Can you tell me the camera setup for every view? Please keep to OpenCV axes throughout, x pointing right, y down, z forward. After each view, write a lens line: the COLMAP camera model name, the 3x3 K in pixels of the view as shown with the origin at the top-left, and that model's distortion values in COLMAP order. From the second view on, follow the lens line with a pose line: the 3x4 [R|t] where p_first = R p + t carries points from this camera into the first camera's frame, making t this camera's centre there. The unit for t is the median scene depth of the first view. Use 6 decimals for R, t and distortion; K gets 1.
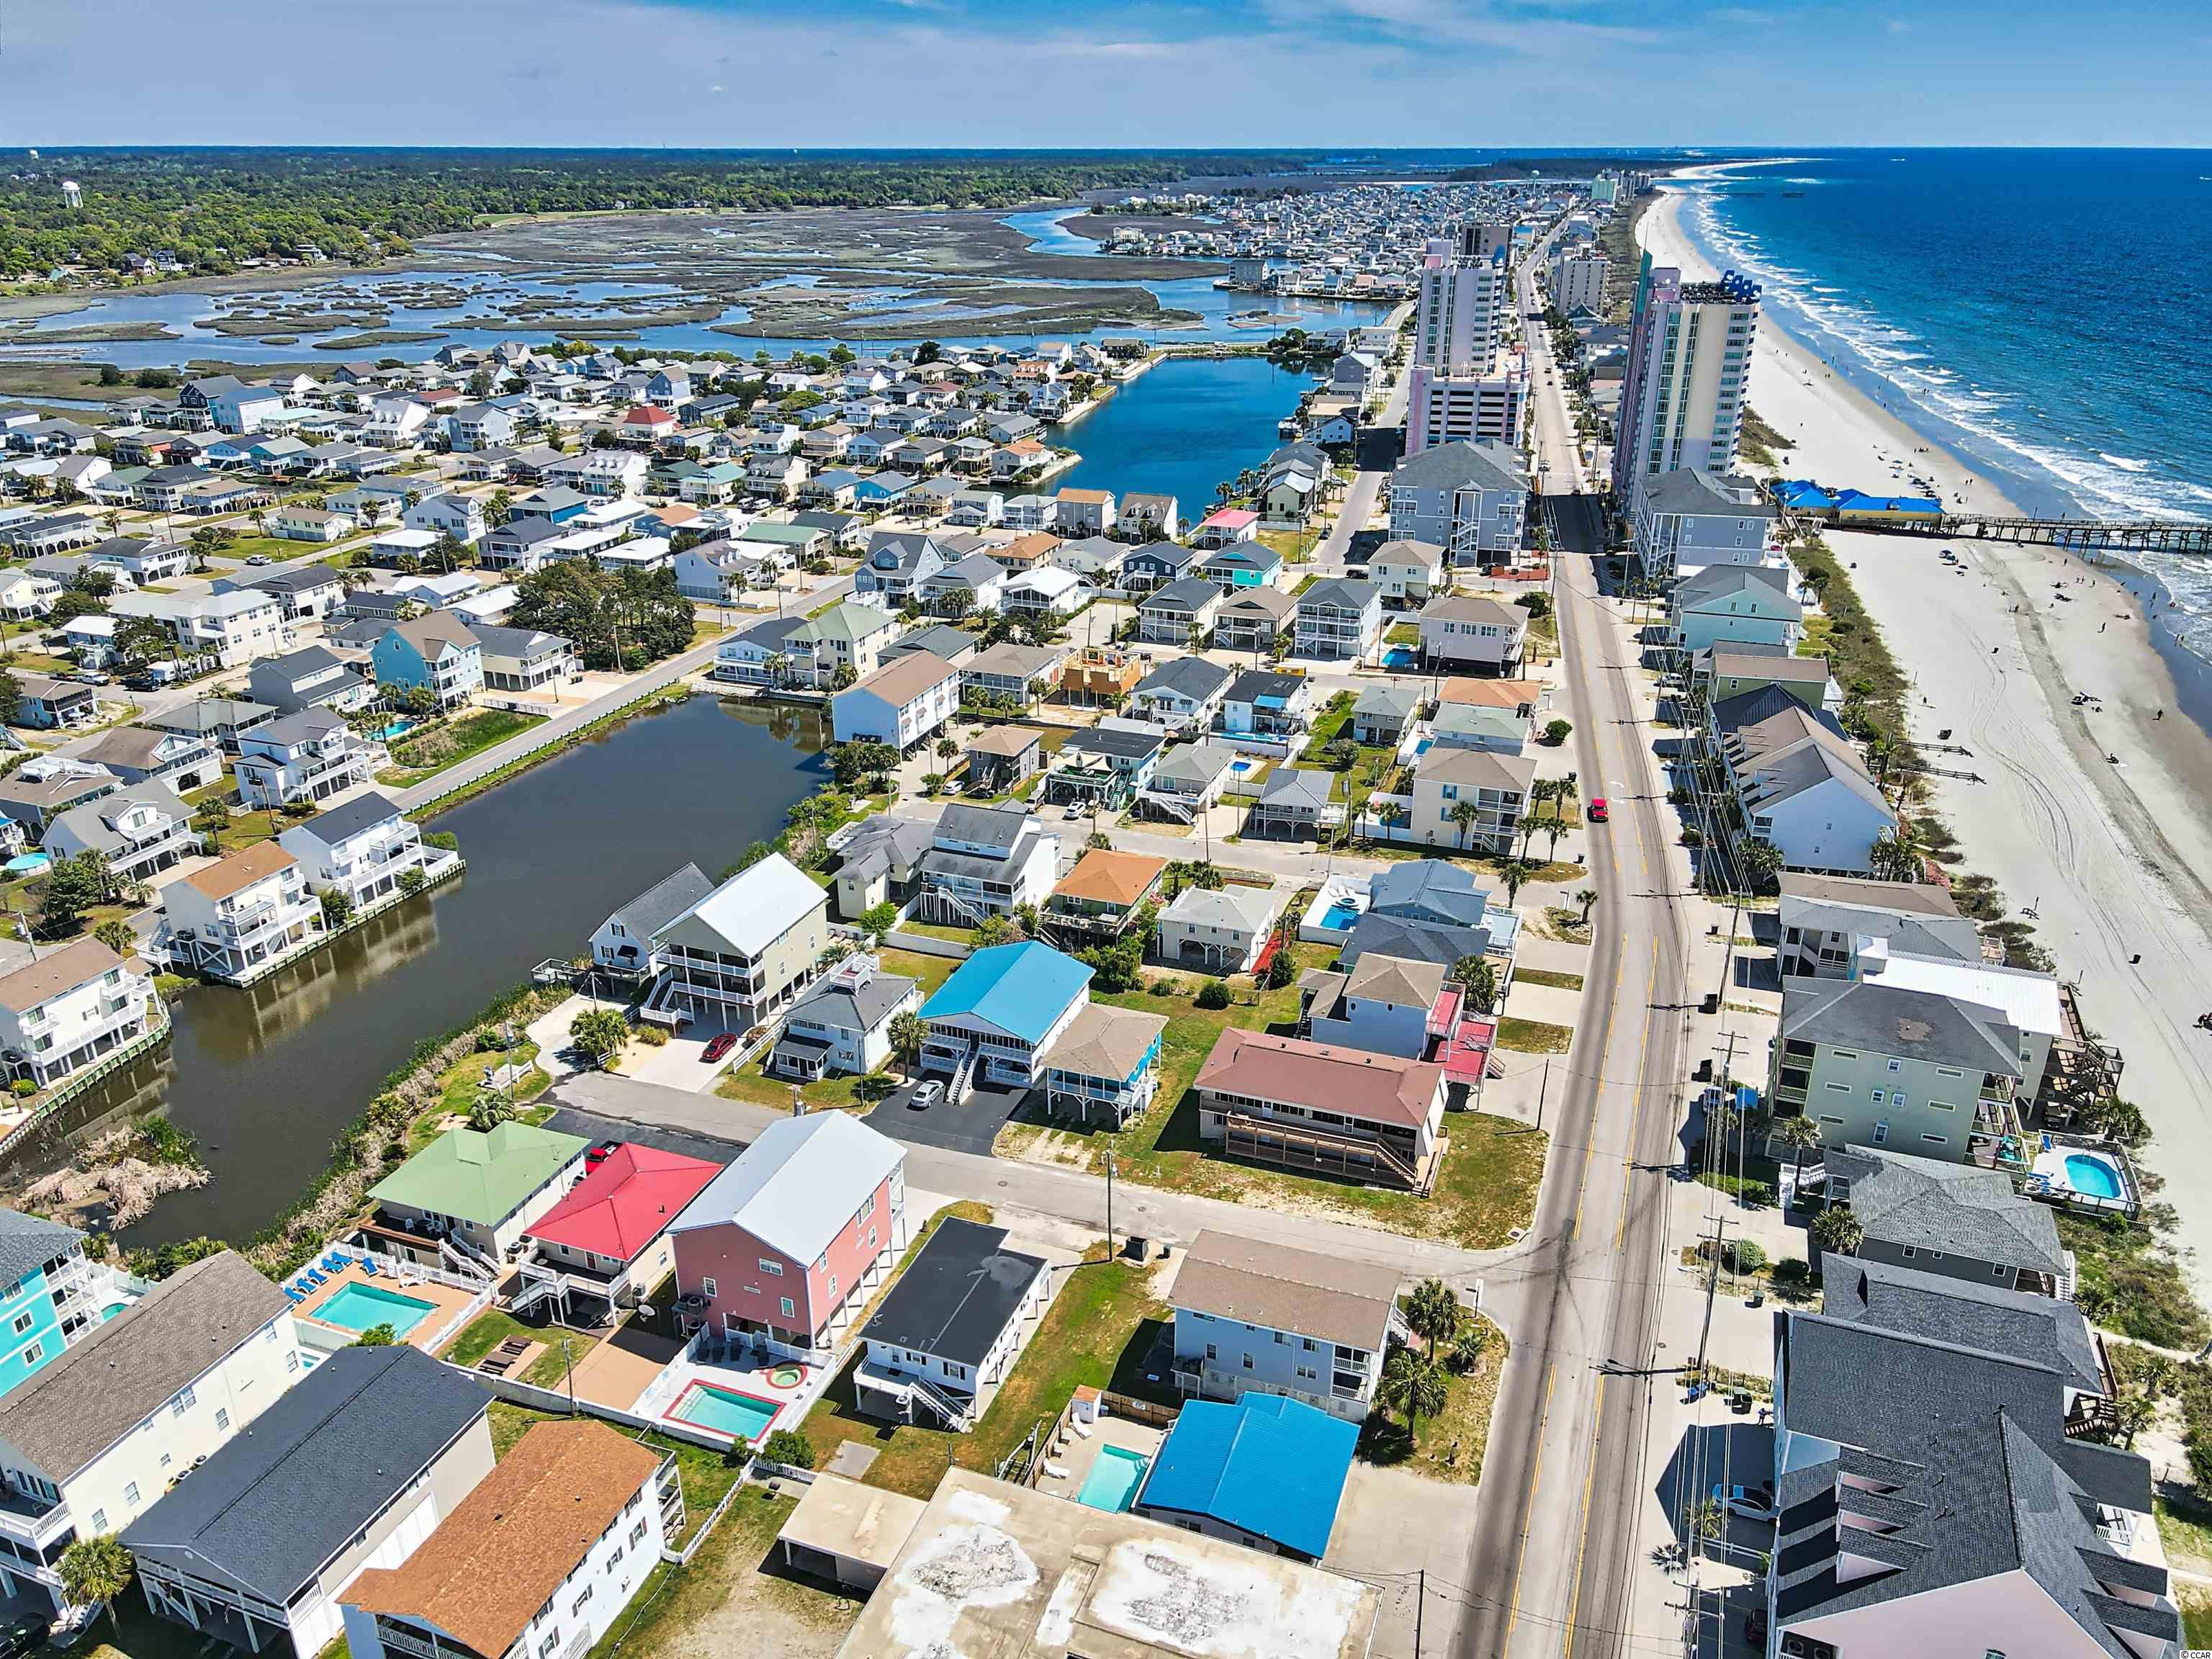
lens RADIAL K [[1620.8, 0, 1106.0], [0, 1620.8, 829.5], [0, 0, 1]] dist [-0.032540, 0.117336]
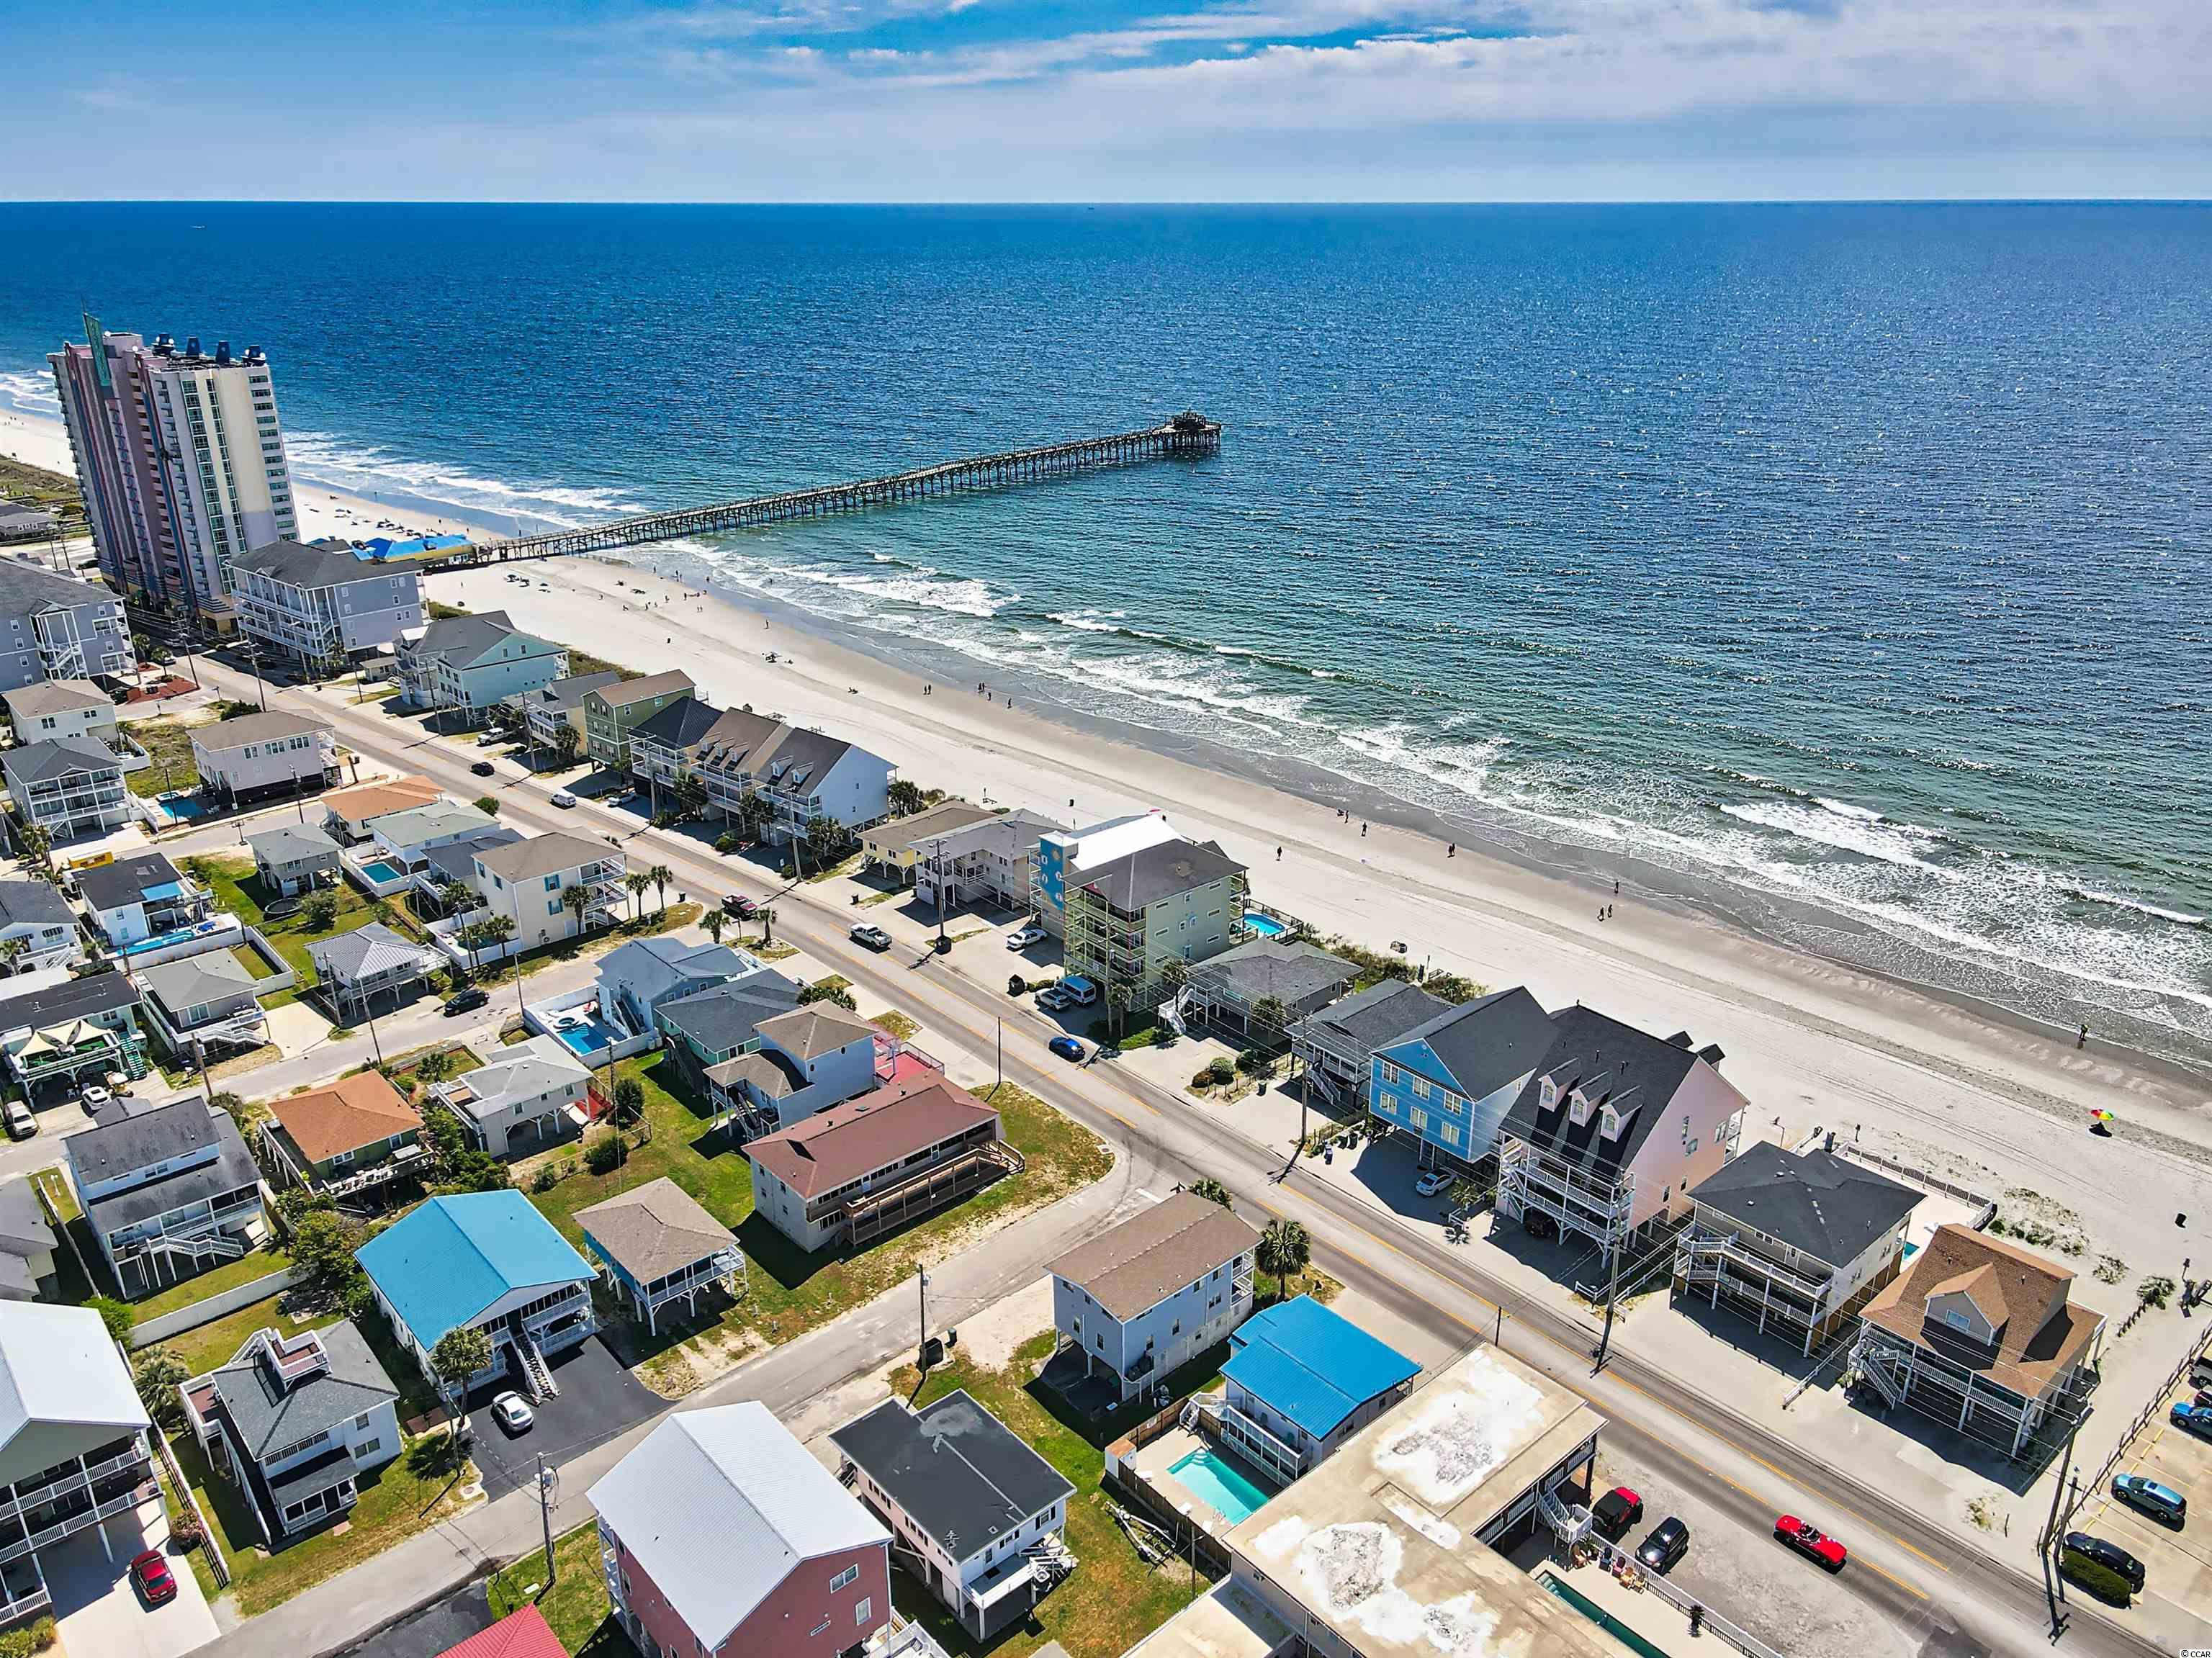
lens RADIAL K [[1620.4, 0, 1106.0], [0, 1620.4, 829.0], [0, 0, 1]] dist [-0.004412, 0.036258]
pose [[0.472563, -0.321872, 0.820416, -0.369395], [0.344930, 0.924206, 0.163910, -0.088360], [-0.810992, 0.205529, 0.547768, 0.197307]]
